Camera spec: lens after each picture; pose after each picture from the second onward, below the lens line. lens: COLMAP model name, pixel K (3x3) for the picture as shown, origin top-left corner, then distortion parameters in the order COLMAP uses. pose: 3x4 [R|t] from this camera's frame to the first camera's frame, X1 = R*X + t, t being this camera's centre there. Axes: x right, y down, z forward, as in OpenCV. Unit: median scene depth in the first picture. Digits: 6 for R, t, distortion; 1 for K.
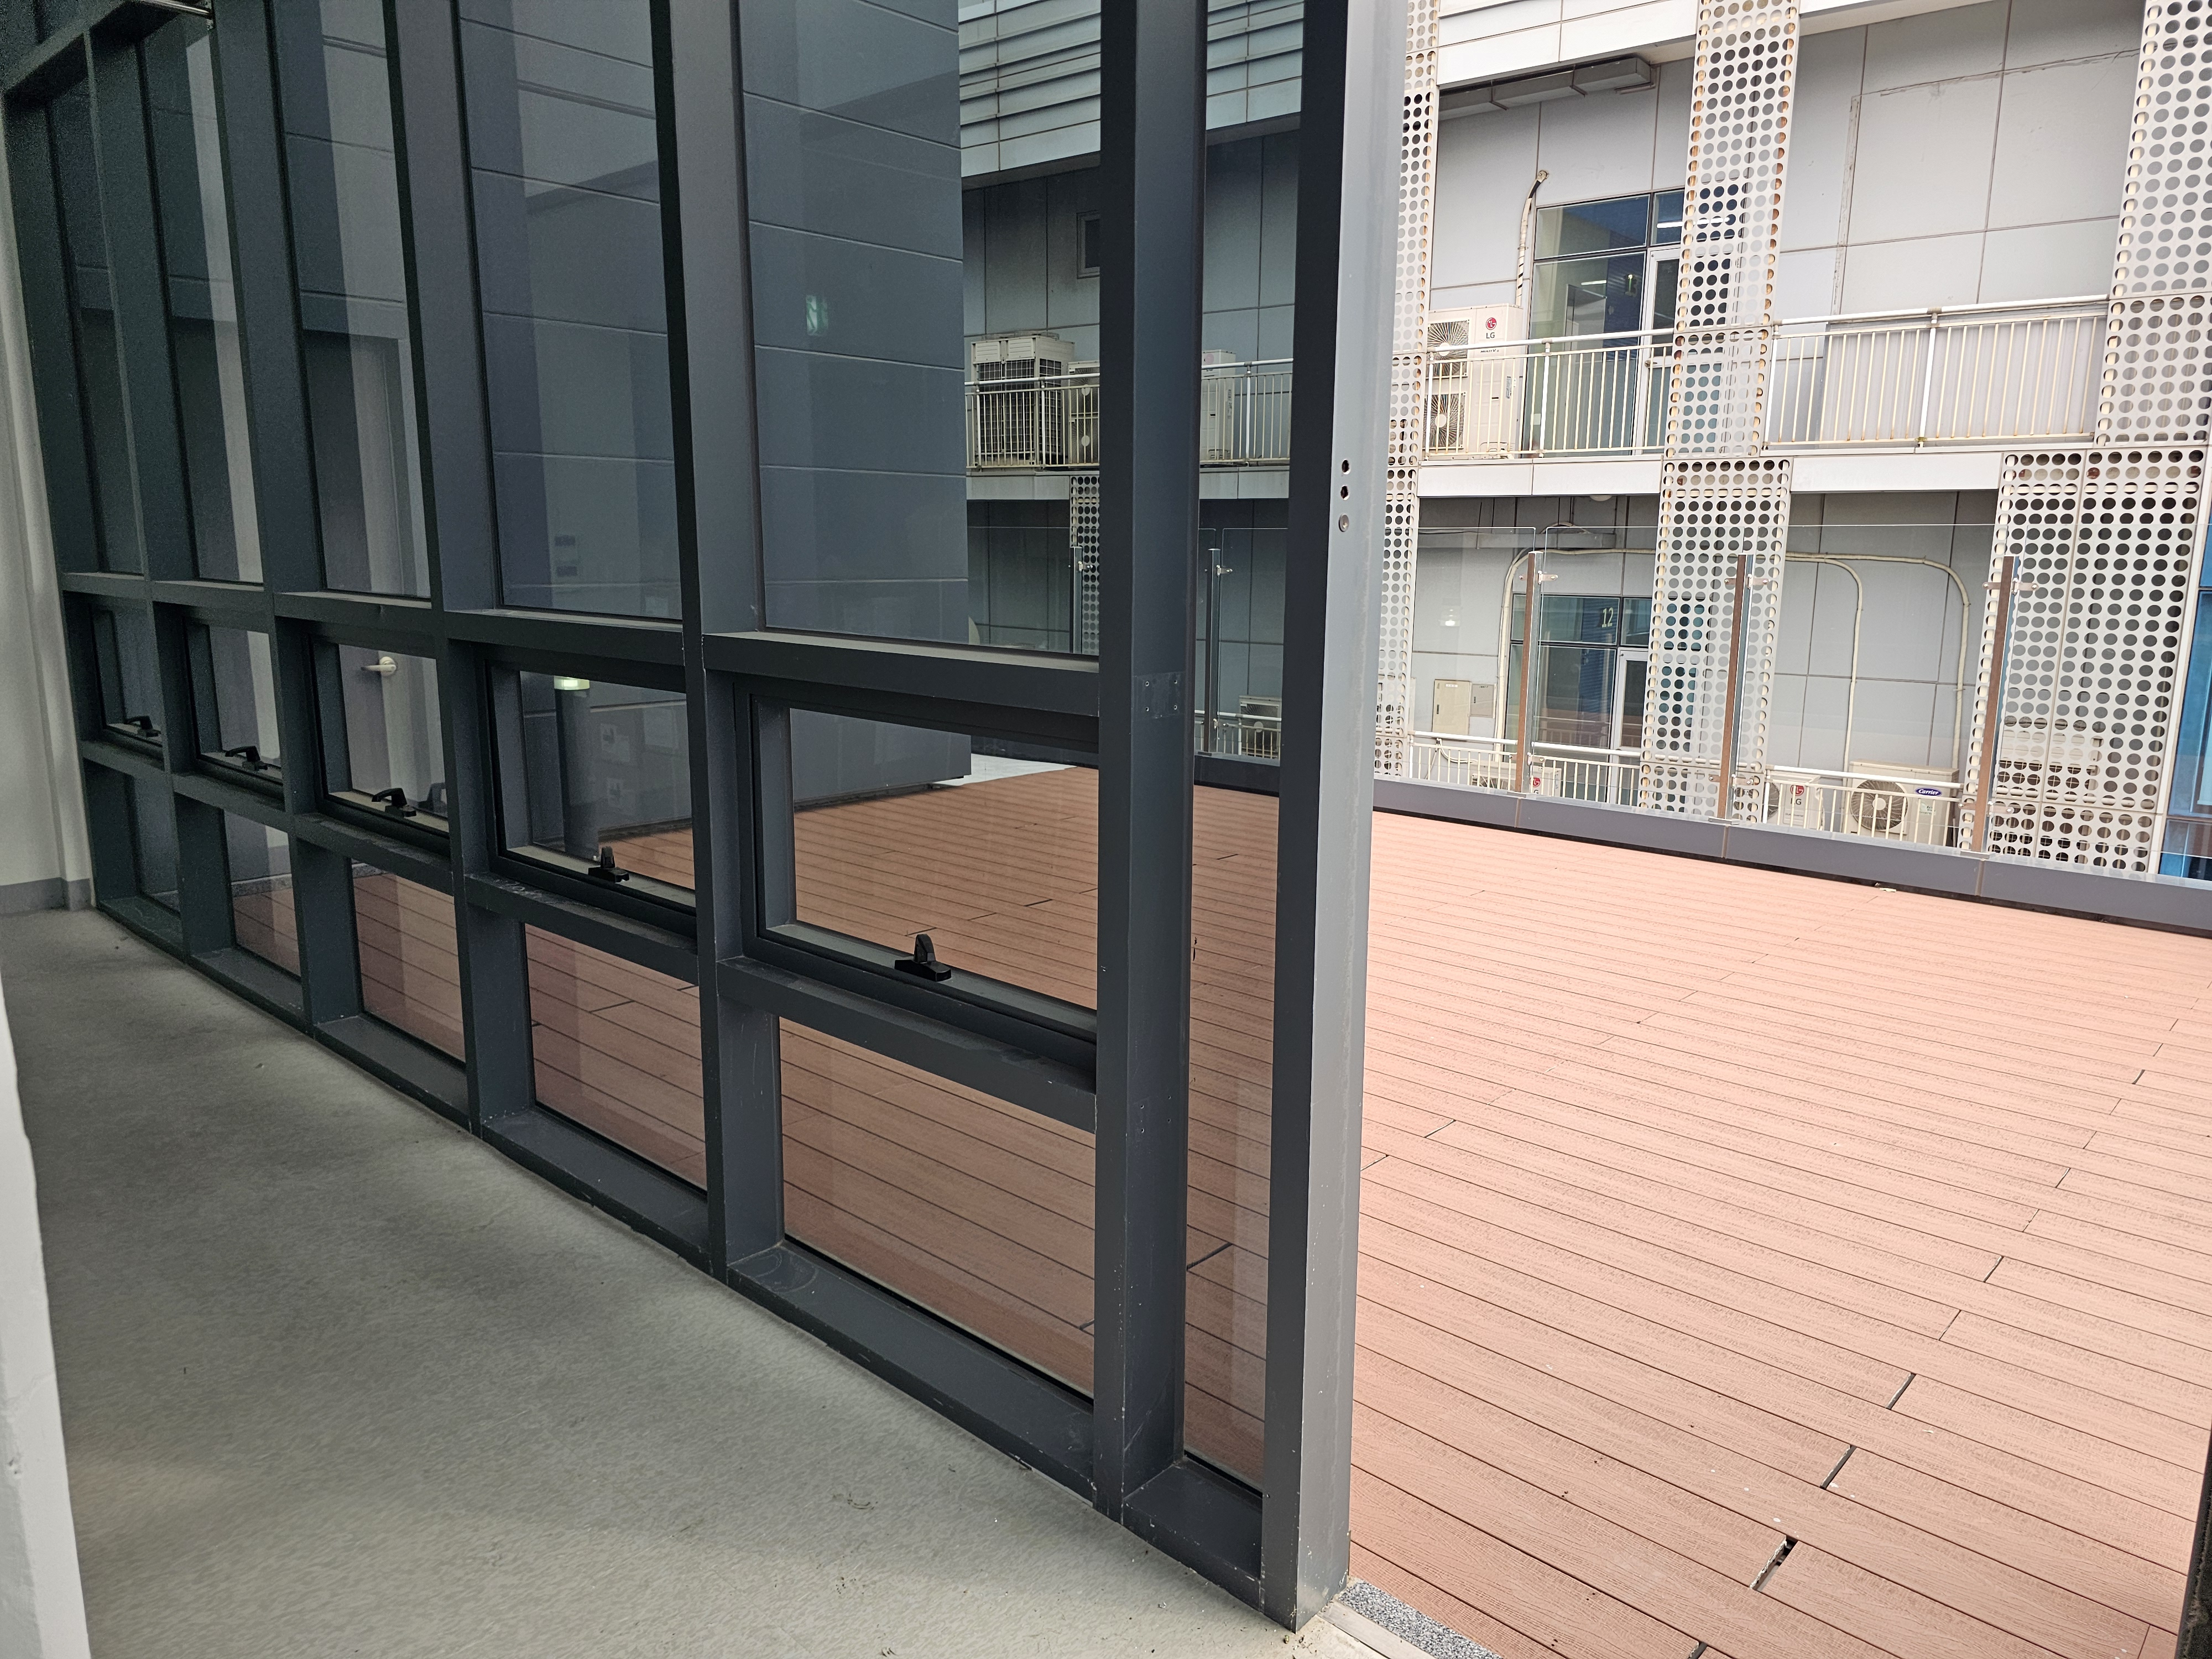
lens RADIAL K [[1476.0, 0, 1120.8], [0, 1476.0, 817.4], [0, 0, 1]] dist [0.067969, -0.058905]
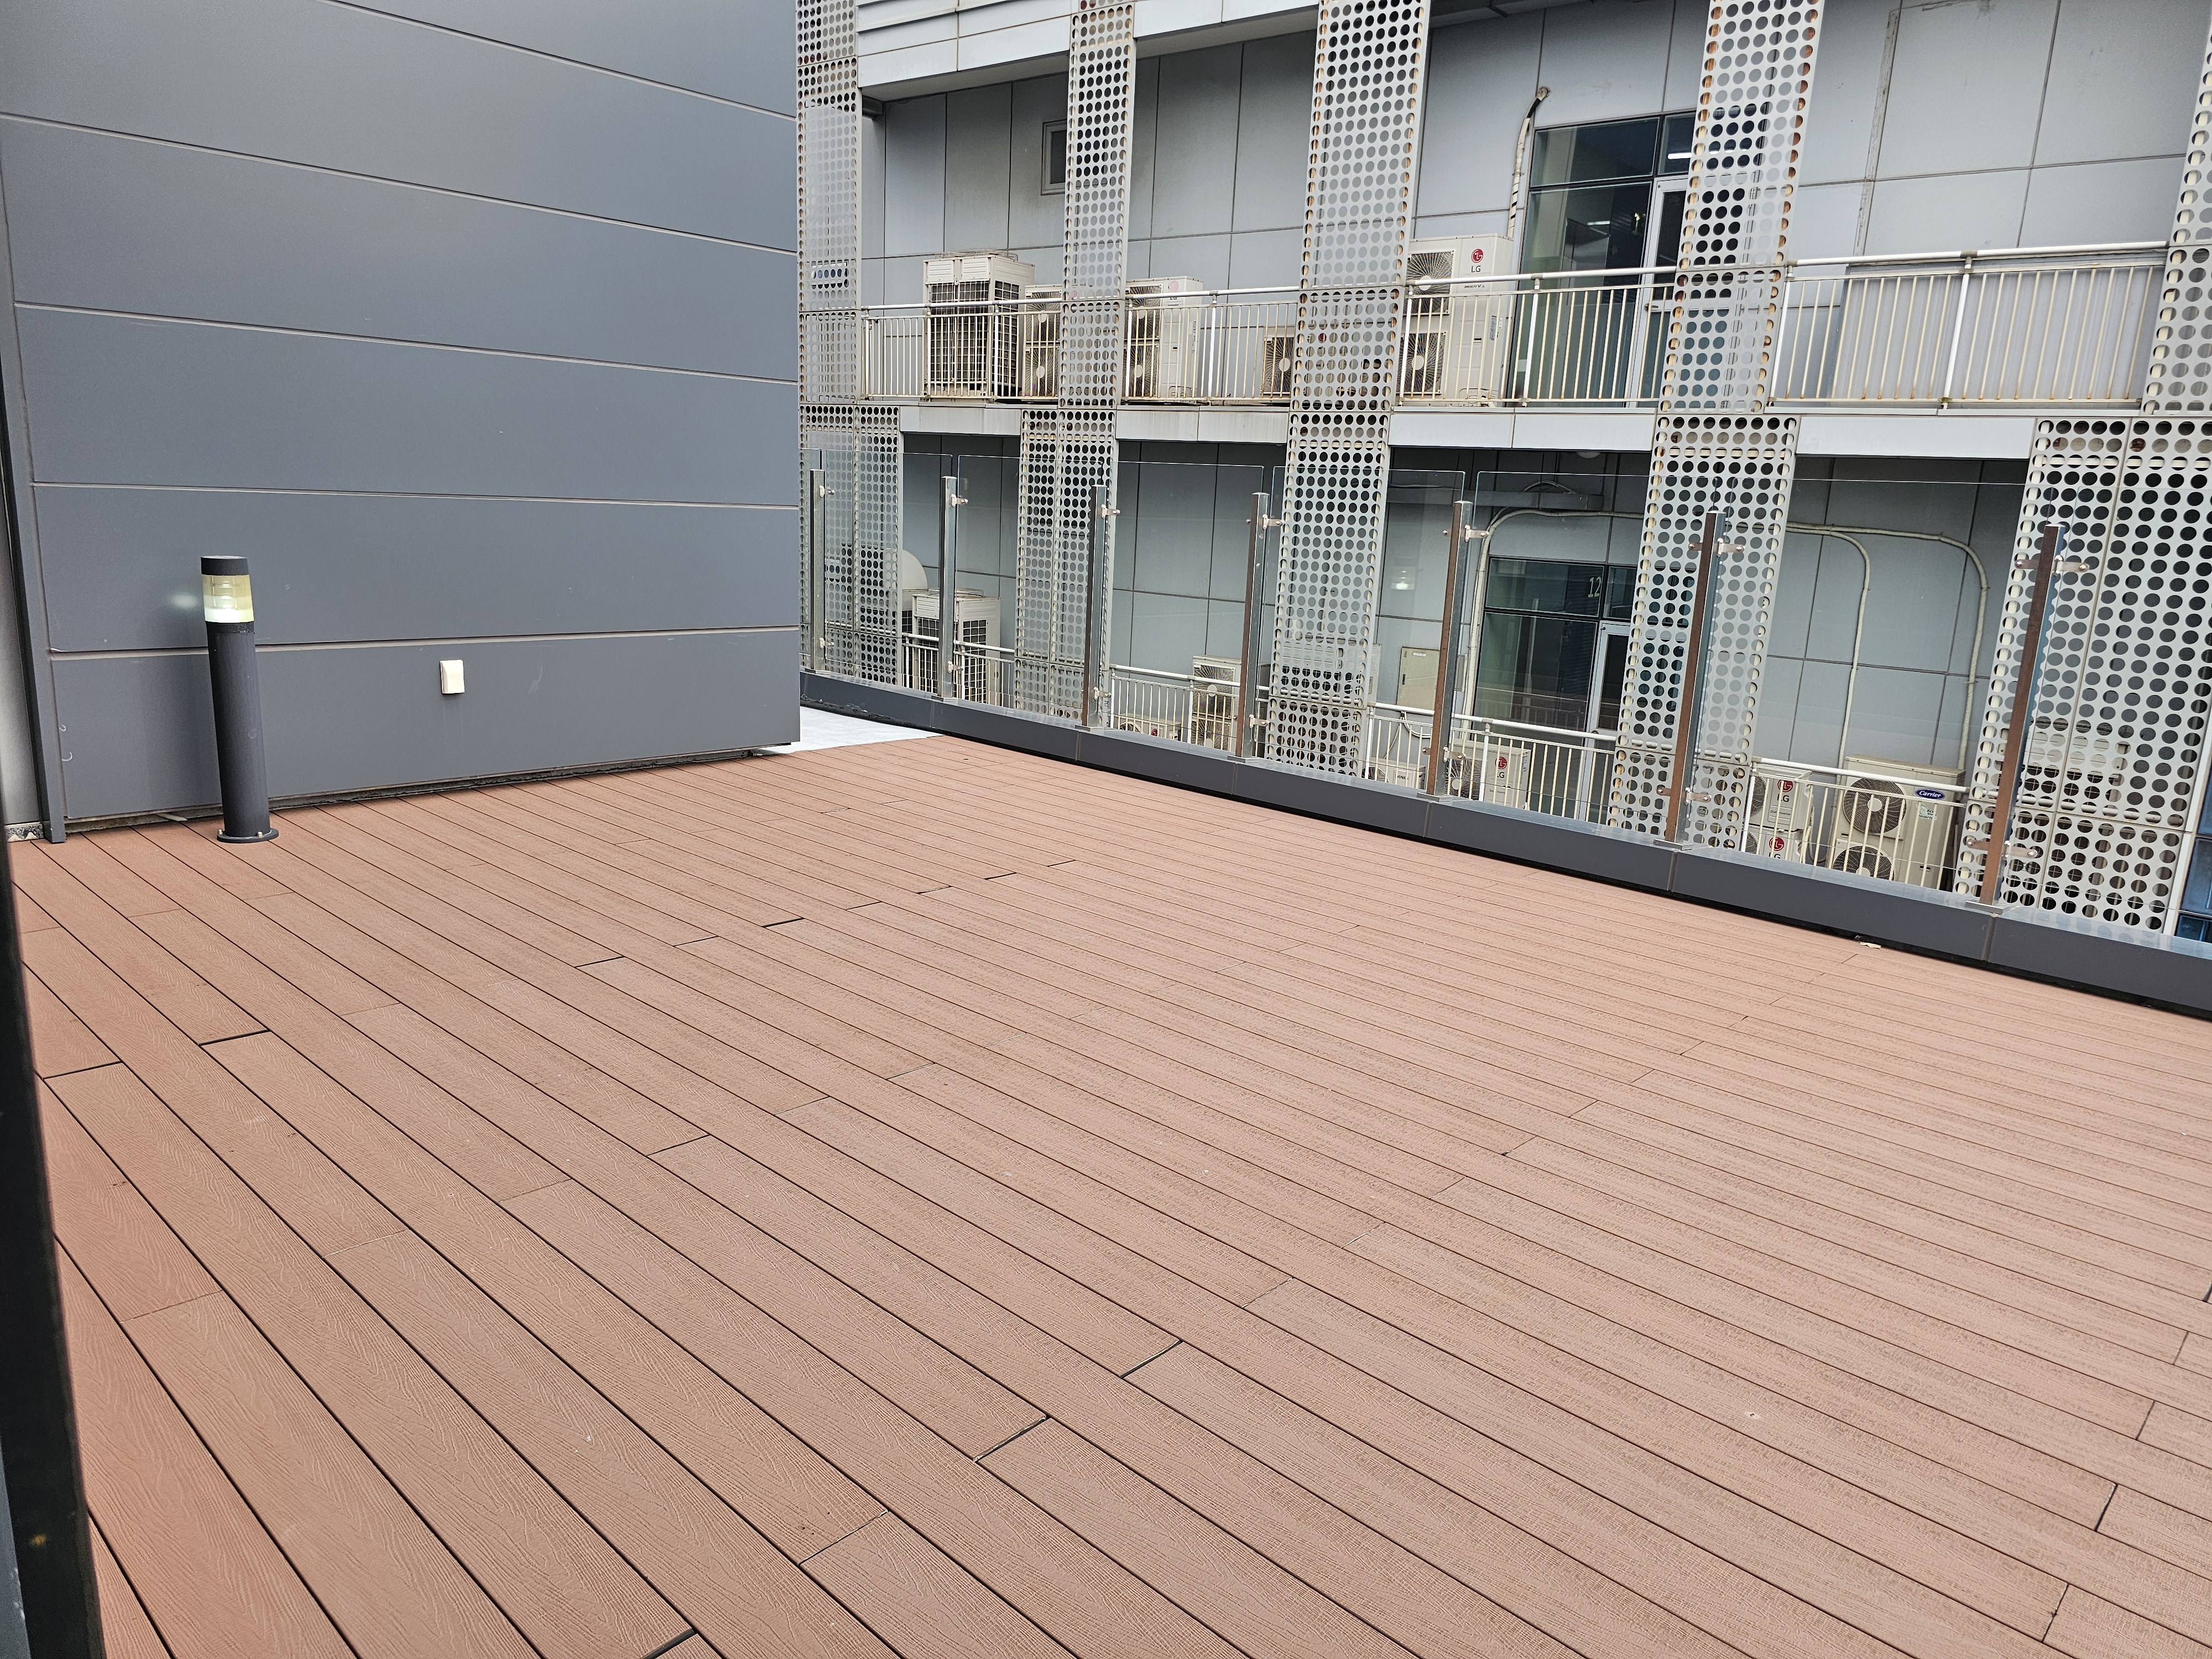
lens RADIAL K [[1476.0, 0, 1106.9], [0, 1476.0, 814.7], [0, 0, 1]] dist [0.067969, -0.058905]
pose [[0.999110, 0.041683, -0.006500, 0.050154], [-0.041462, 0.998656, 0.031098, -0.012687], [0.007787, -0.030801, 0.999495, 0.093767]]
